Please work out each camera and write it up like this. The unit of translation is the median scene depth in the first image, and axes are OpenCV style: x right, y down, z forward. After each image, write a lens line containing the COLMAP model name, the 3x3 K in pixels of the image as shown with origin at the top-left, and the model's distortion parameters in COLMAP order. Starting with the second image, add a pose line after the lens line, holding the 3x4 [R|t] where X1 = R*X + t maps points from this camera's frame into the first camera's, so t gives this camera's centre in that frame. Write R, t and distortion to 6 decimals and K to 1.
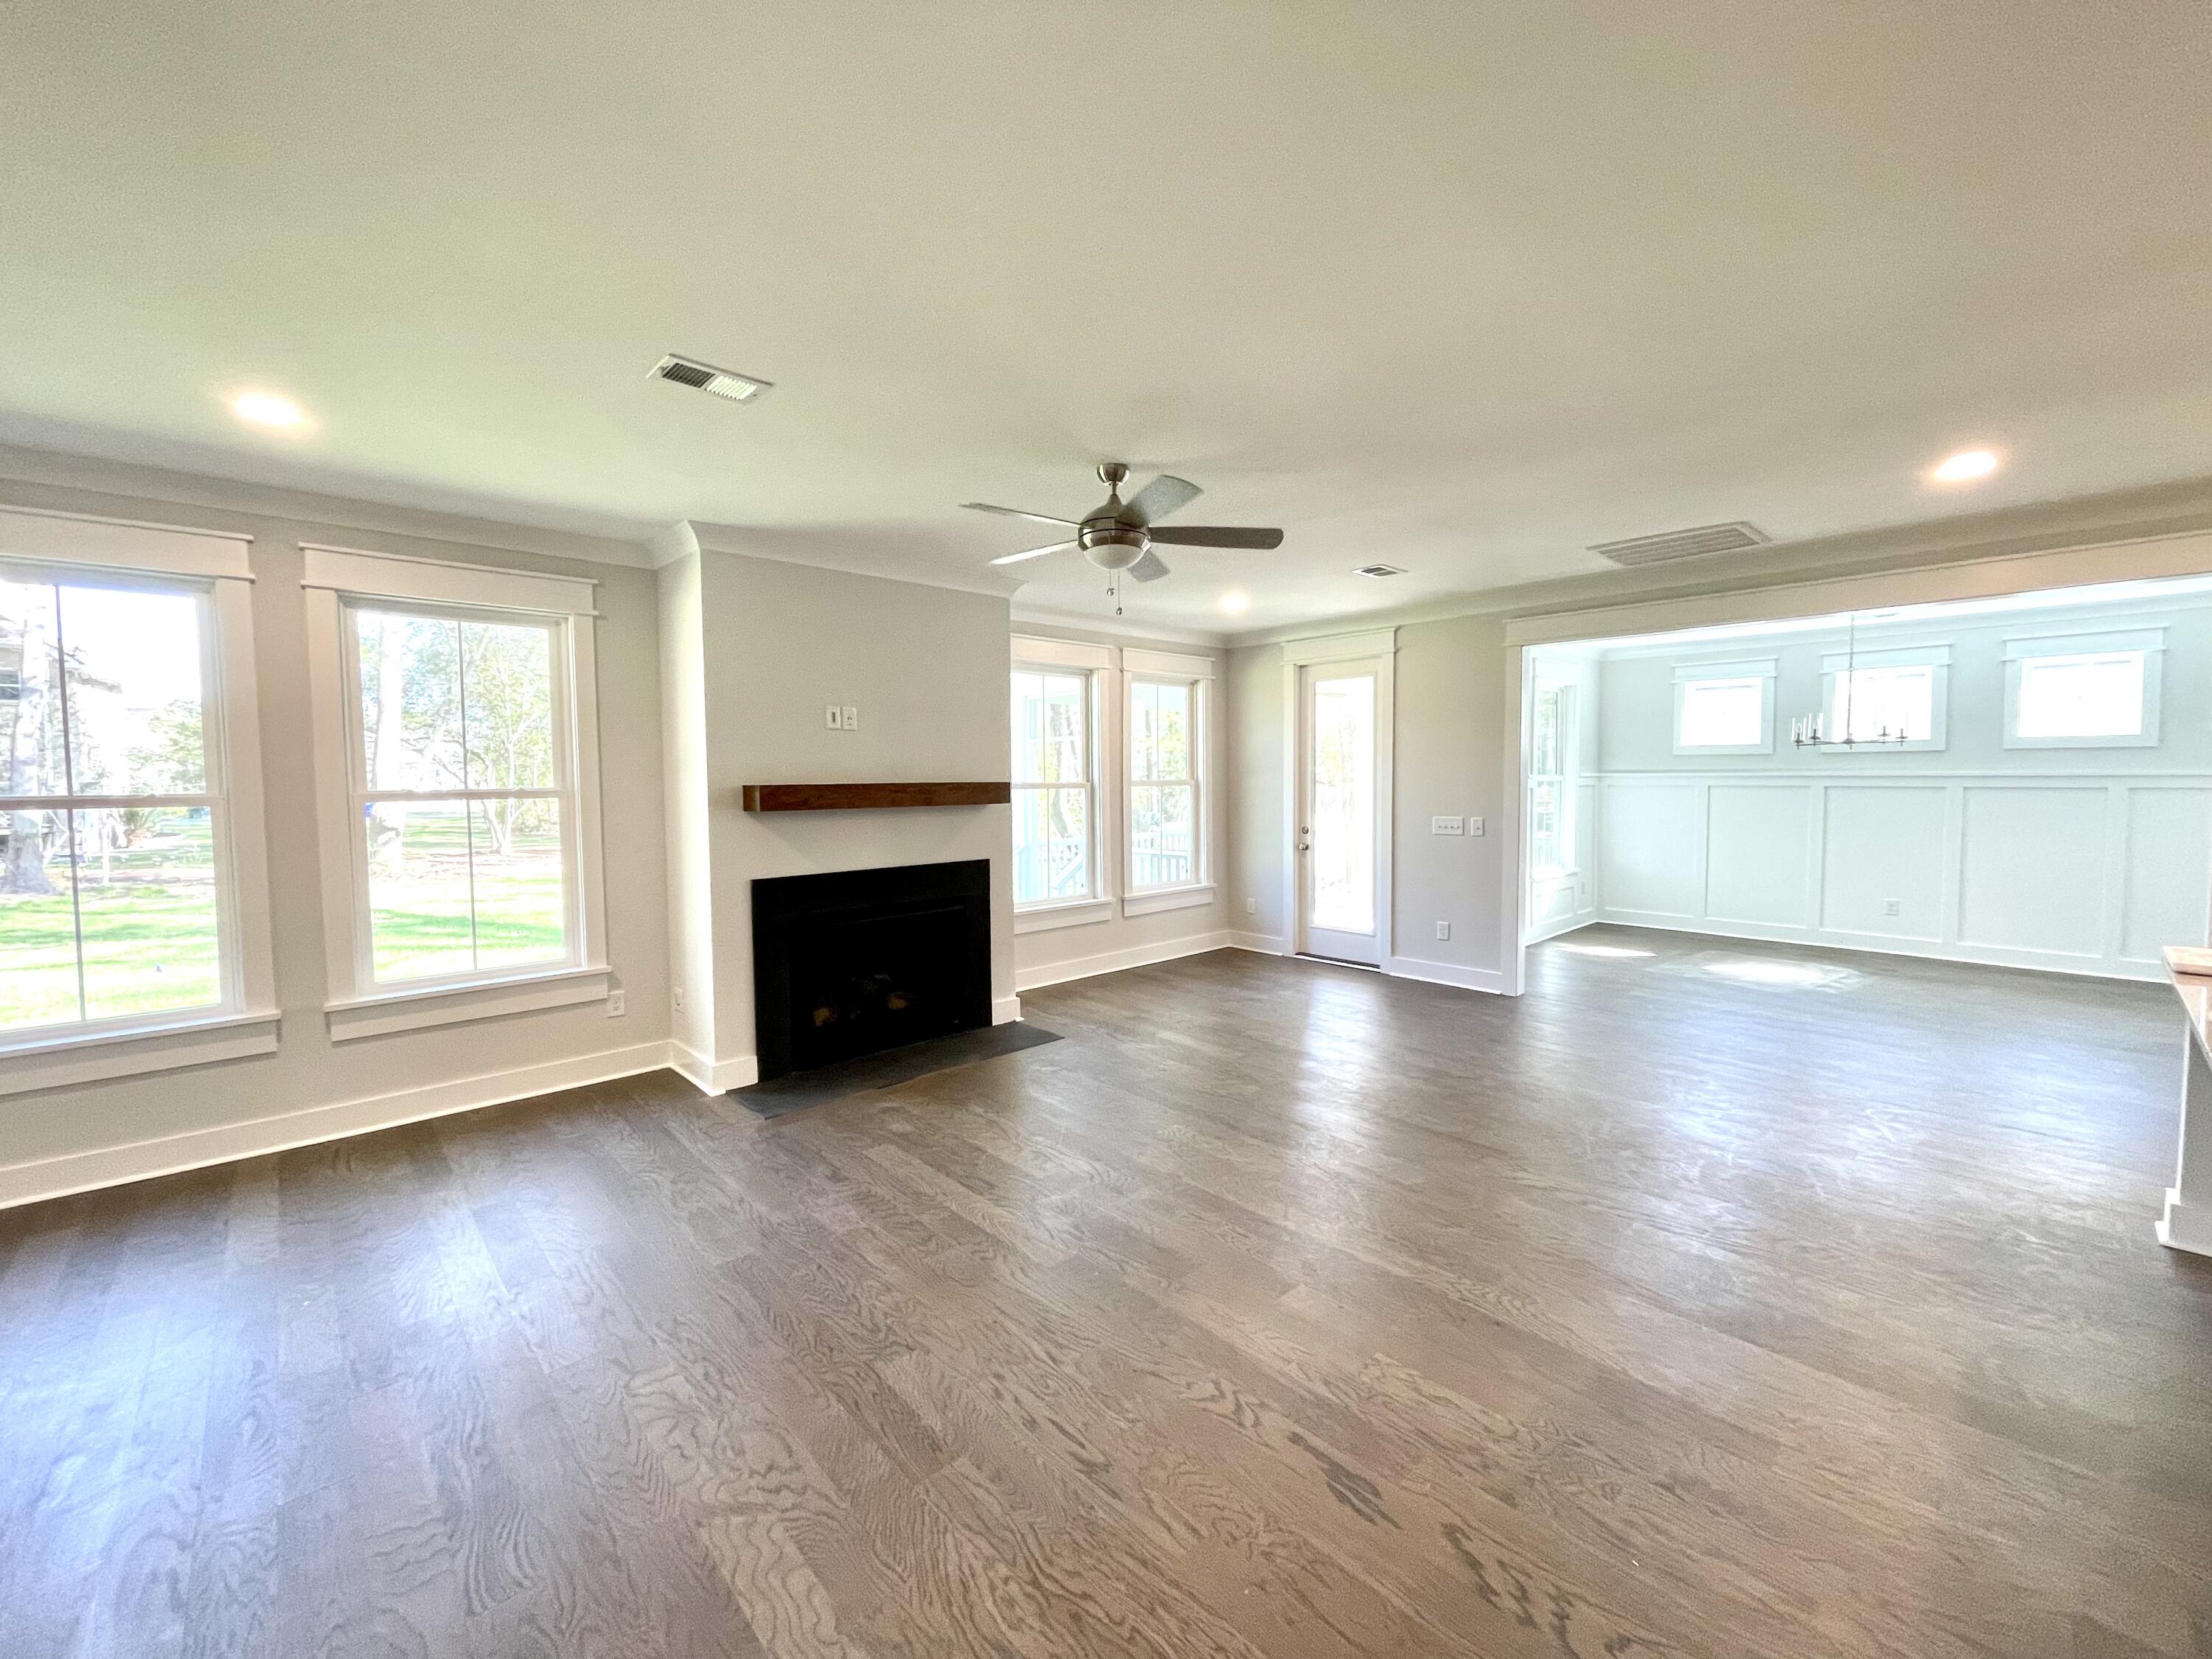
lens RADIAL K [[906.0, 0, 1092.7], [0, 906.0, 823.0], [0, 0, 1]] dist [0.002220, 0.000435]
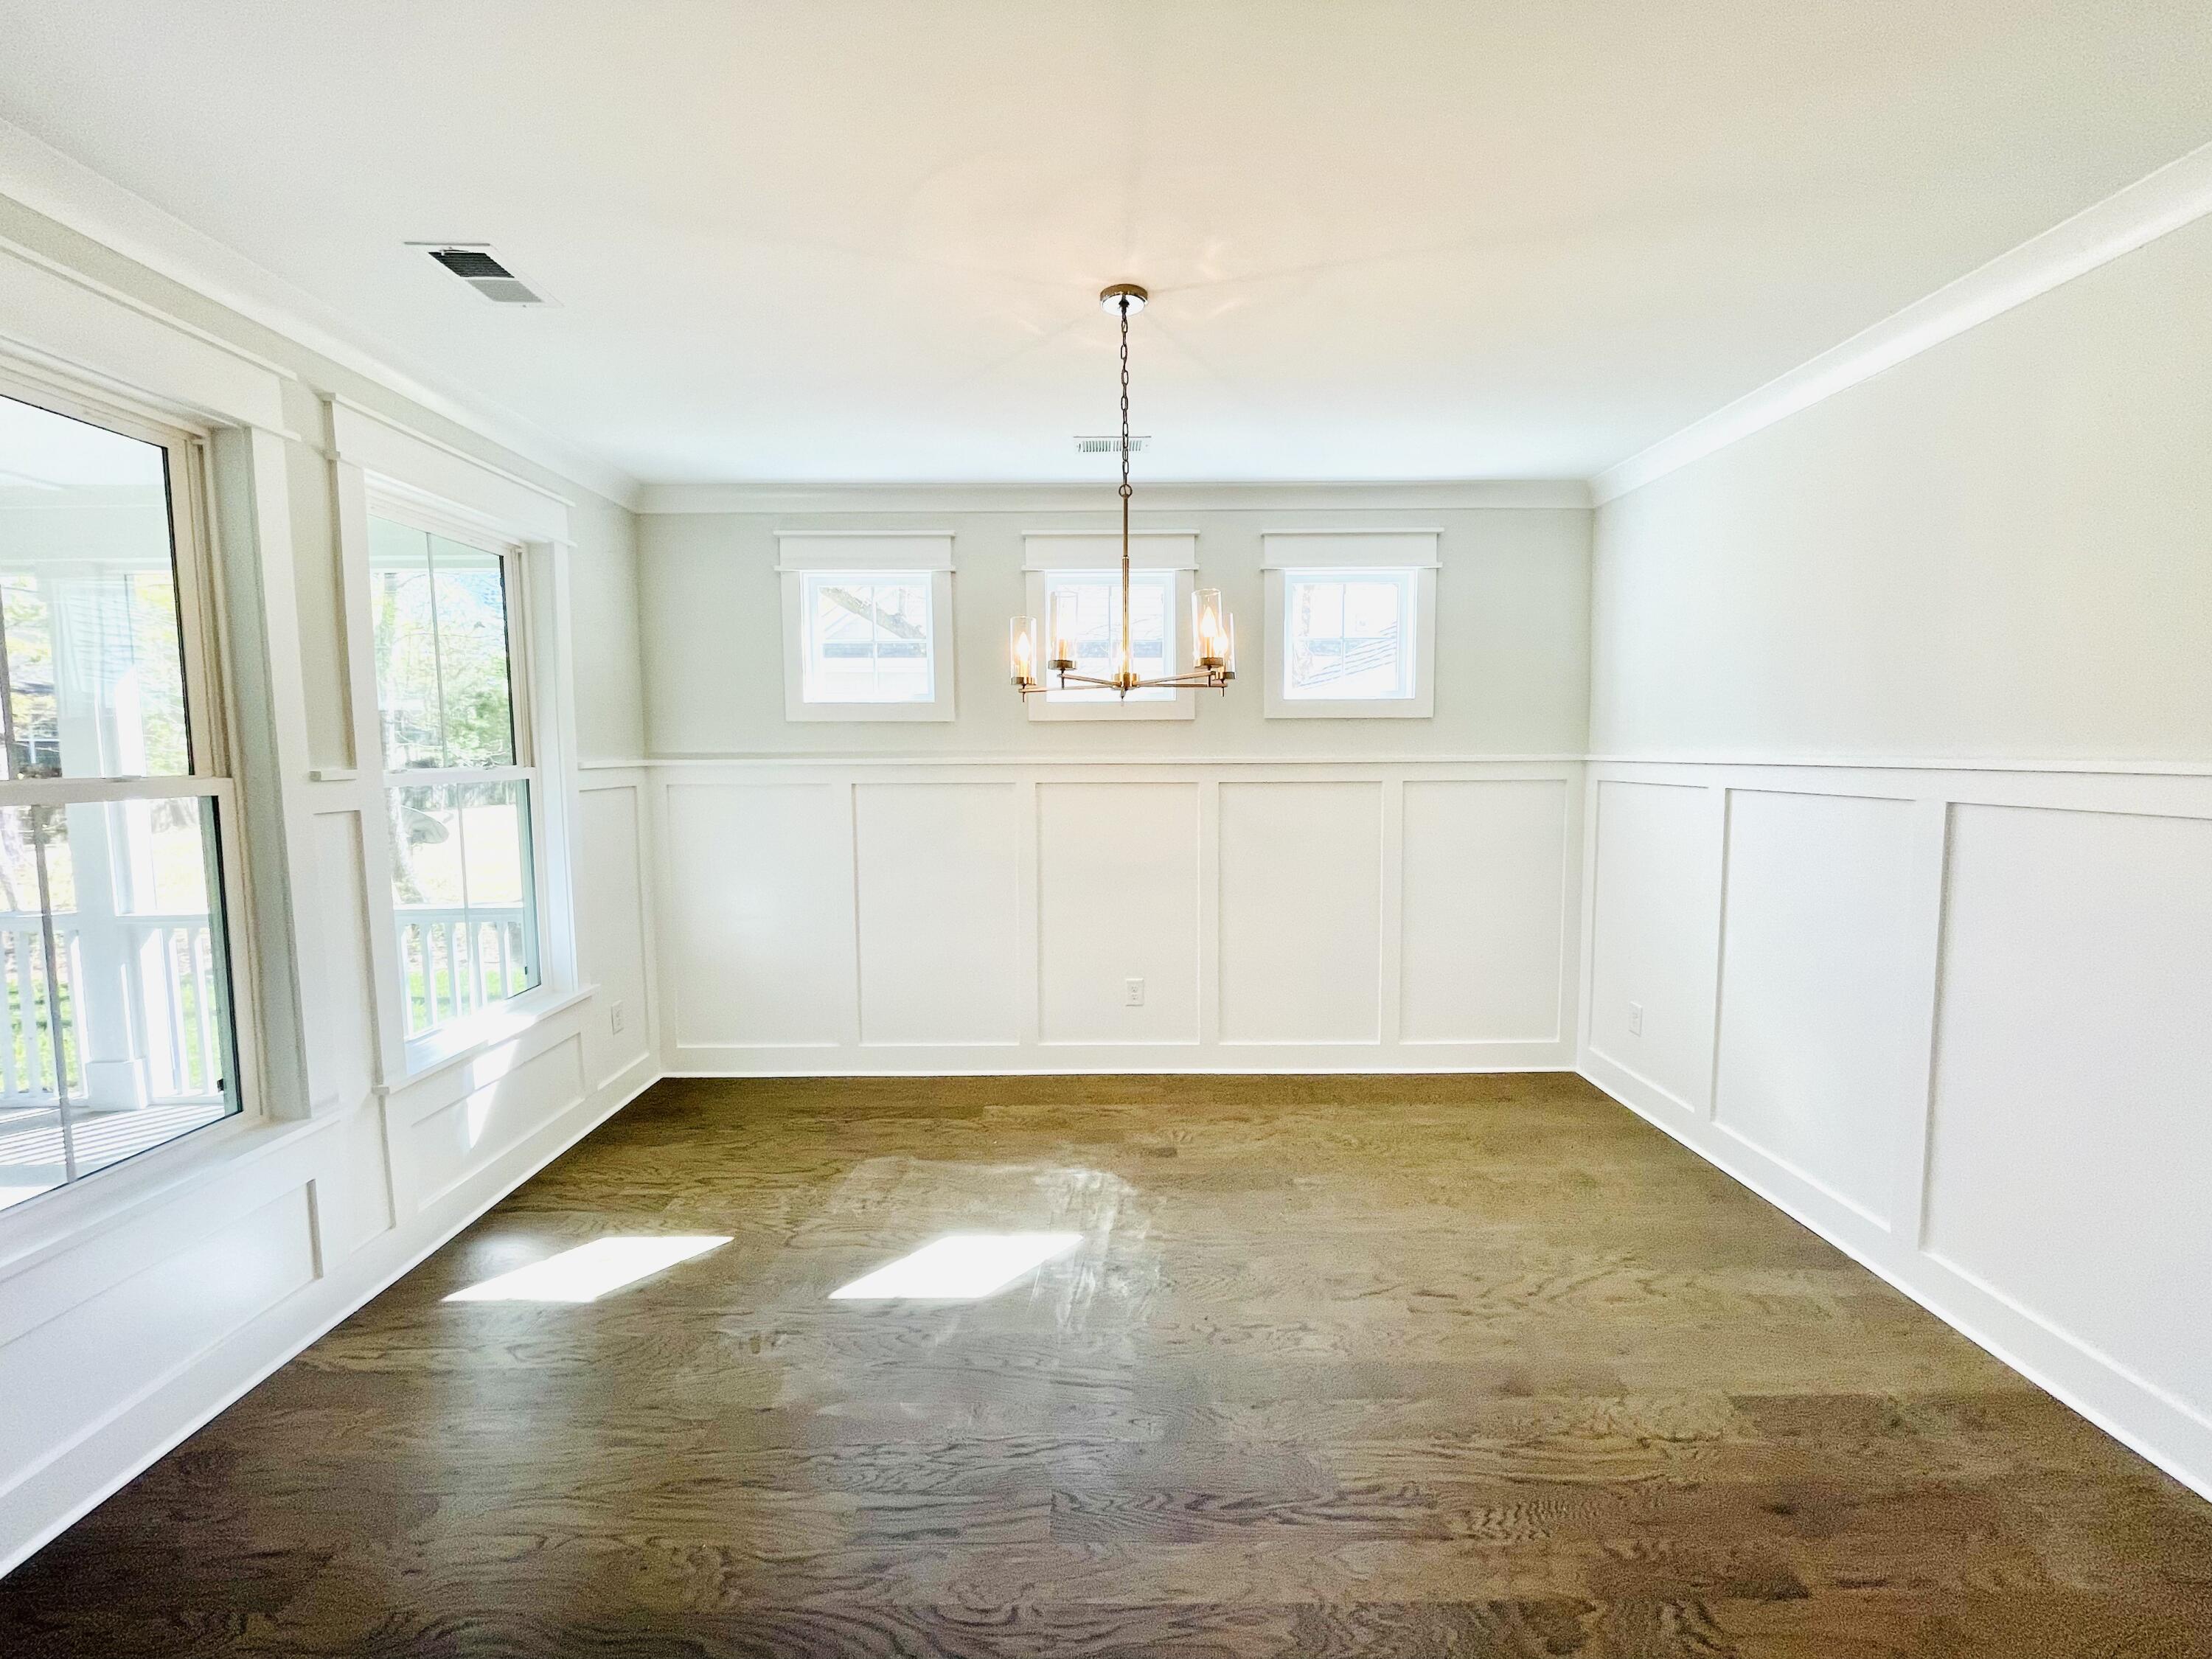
lens RADIAL K [[906.0, 0, 1097.7], [0, 906.0, 826.0], [0, 0, 1]] dist [0.002220, 0.000435]
pose [[0.667180, -0.056311, 0.742765, 0.467659], [0.041675, 0.998399, 0.038257, -0.036531], [-0.743730, 0.005430, 0.668459, 0.664013]]
